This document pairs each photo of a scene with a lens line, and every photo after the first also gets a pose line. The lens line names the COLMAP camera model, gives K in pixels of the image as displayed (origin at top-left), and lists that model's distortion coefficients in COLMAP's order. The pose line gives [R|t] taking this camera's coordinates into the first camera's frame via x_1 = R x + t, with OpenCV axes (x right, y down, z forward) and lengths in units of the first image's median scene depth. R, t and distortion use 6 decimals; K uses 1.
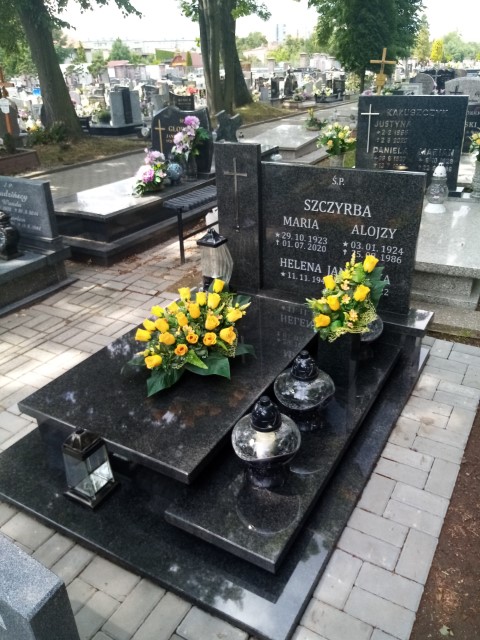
lens RADIAL K [[500.5, 0, 240.0], [0, 500.5, 320.0], [0, 0, 1]] dist [0.009683, -0.004599]
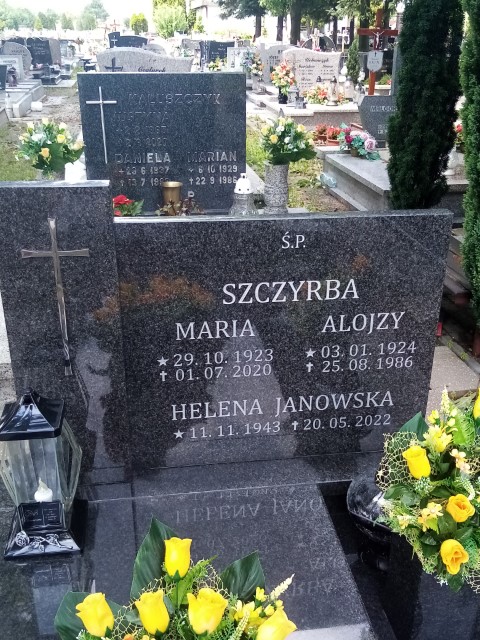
lens RADIAL K [[664.5, 0, 240.0], [0, 664.5, 320.0], [0, 0, 1]] dist [0.058659, -0.003653]
pose [[0.788846, -0.215030, 0.575746, -0.242400], [0.252444, 0.967488, 0.015457, -0.218218], [-0.560351, 0.133150, 0.817482, 0.478828]]
